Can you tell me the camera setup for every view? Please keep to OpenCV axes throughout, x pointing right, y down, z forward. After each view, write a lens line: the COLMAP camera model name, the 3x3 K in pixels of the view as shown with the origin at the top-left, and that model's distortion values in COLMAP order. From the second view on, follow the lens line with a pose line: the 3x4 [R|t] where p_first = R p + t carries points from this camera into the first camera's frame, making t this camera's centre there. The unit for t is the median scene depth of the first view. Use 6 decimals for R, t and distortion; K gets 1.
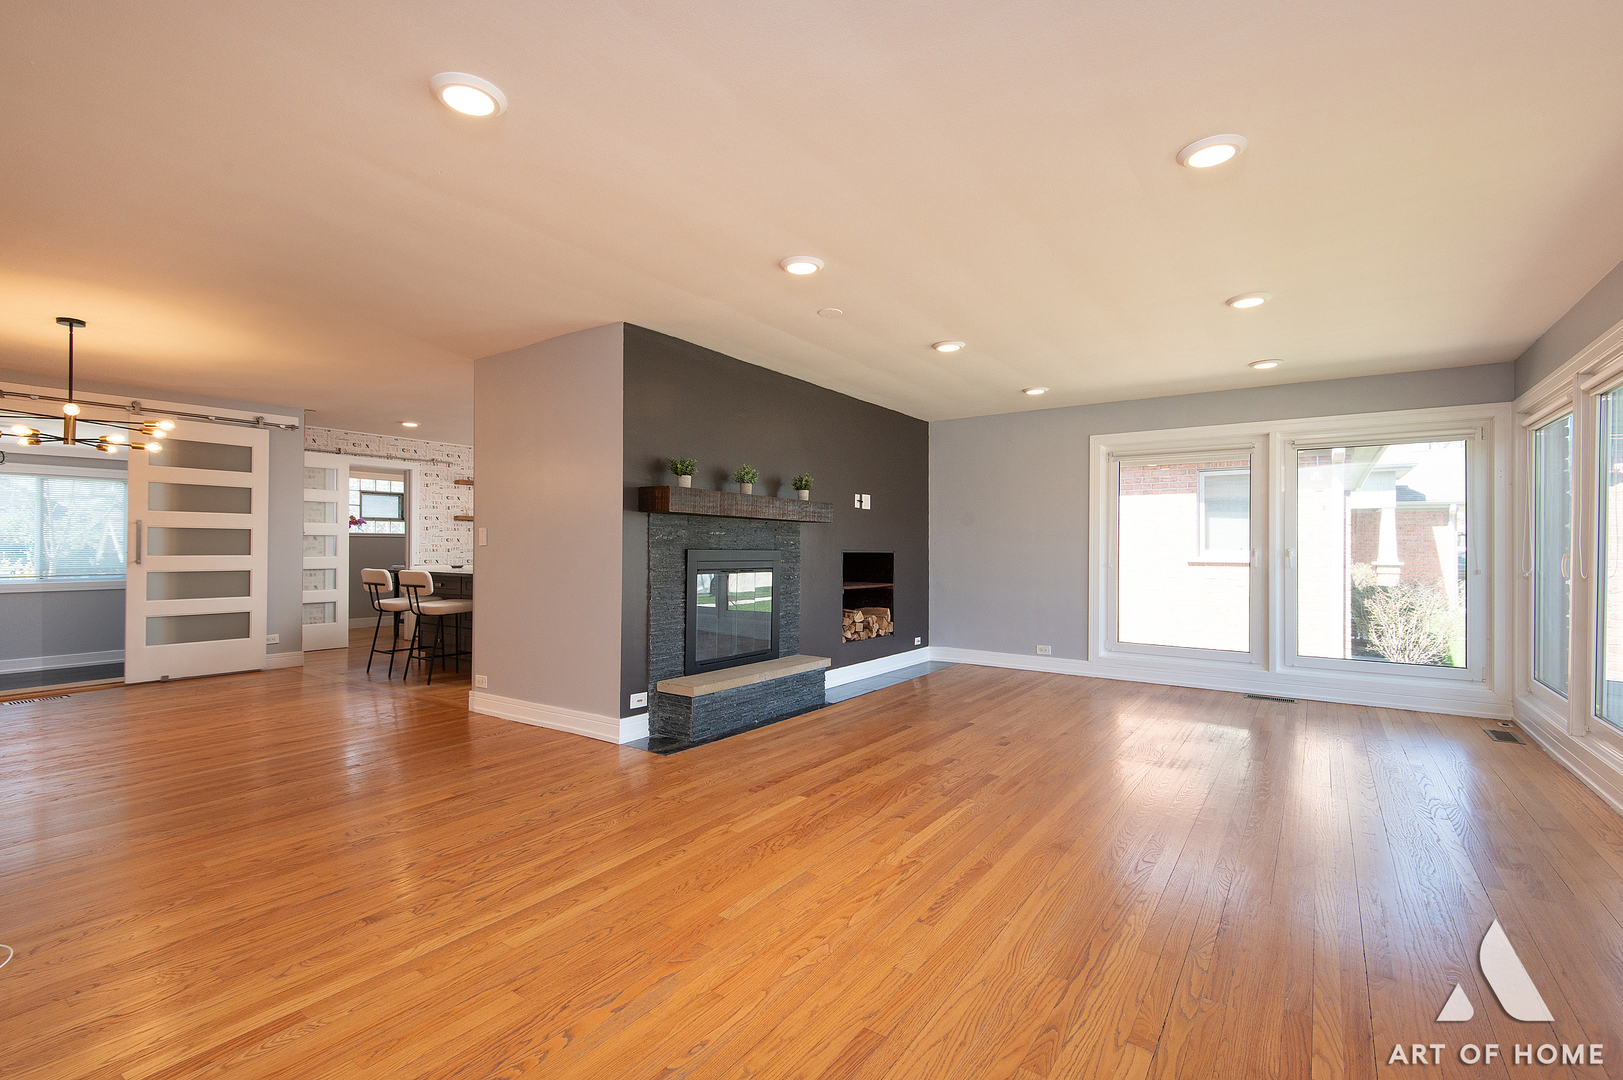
lens RADIAL K [[714.1, 0, 804.6], [0, 714.1, 540.2], [0, 0, 1]] dist [0.019370, -0.001947]
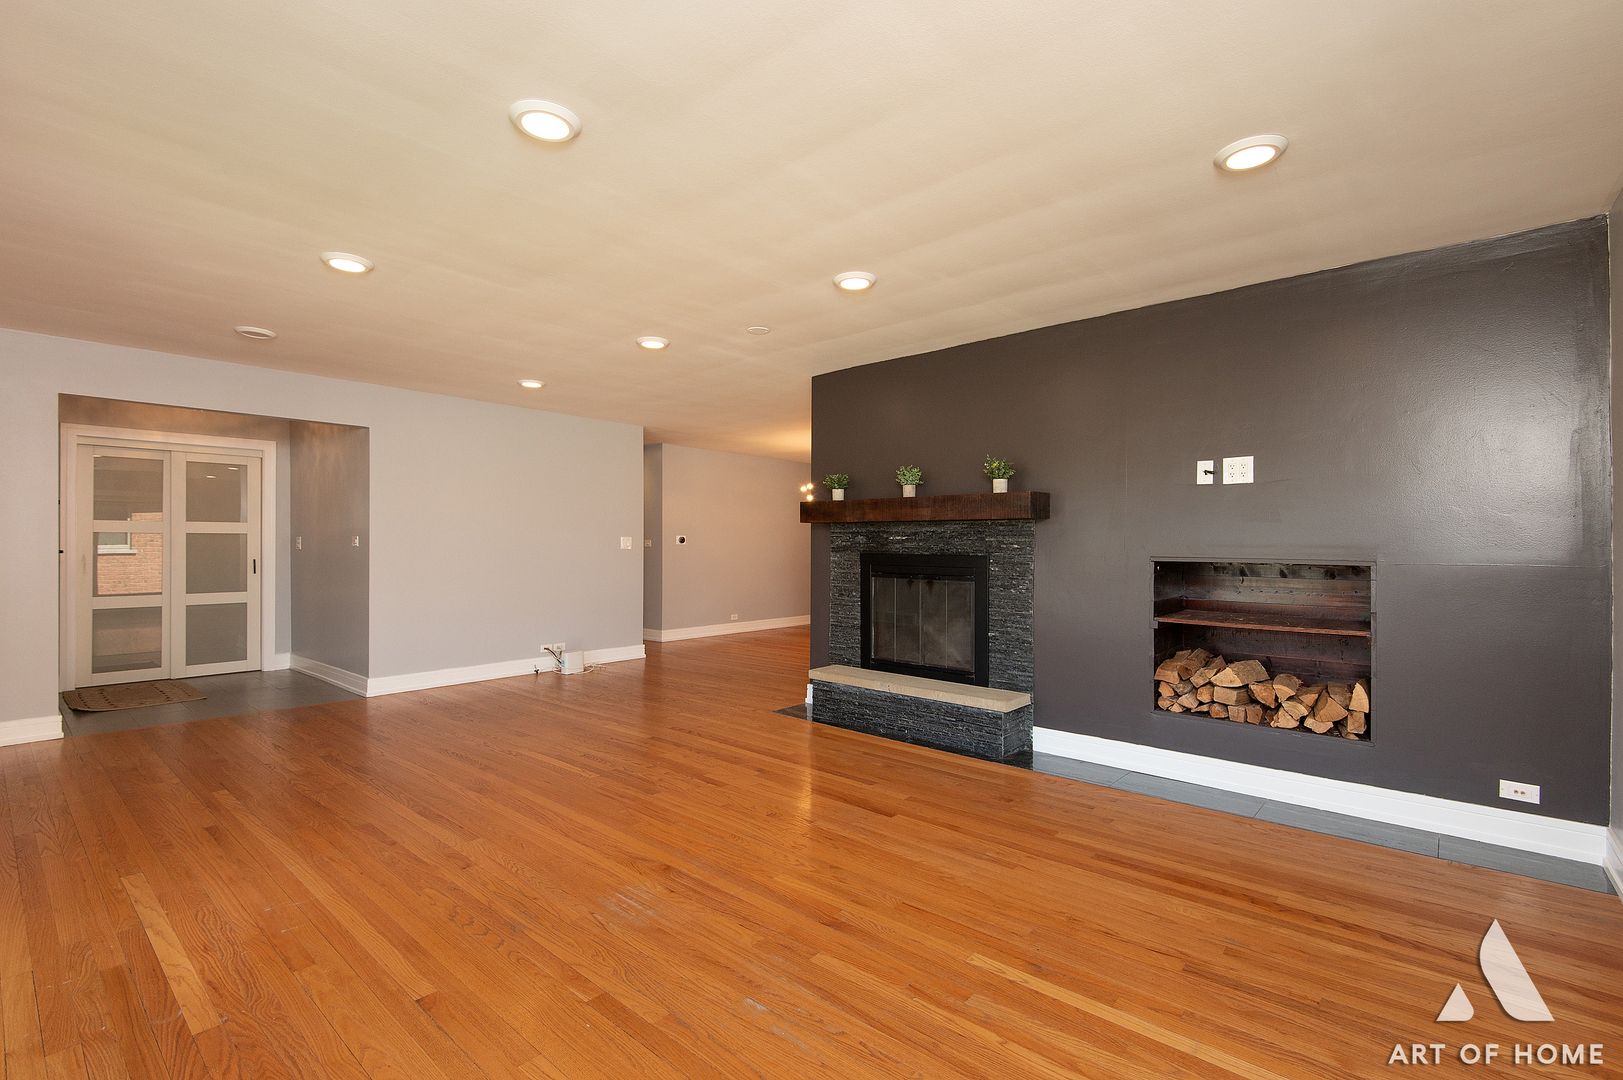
lens RADIAL K [[714.1, 0, 806.7], [0, 714.1, 548.2], [0, 0, 1]] dist [0.019370, -0.001947]
pose [[-0.087708, -0.000687, -0.996146, 0.958550], [0.007311, 0.999972, -0.001333, 0.005664], [0.996119, -0.007400, -0.087700, 1.034941]]
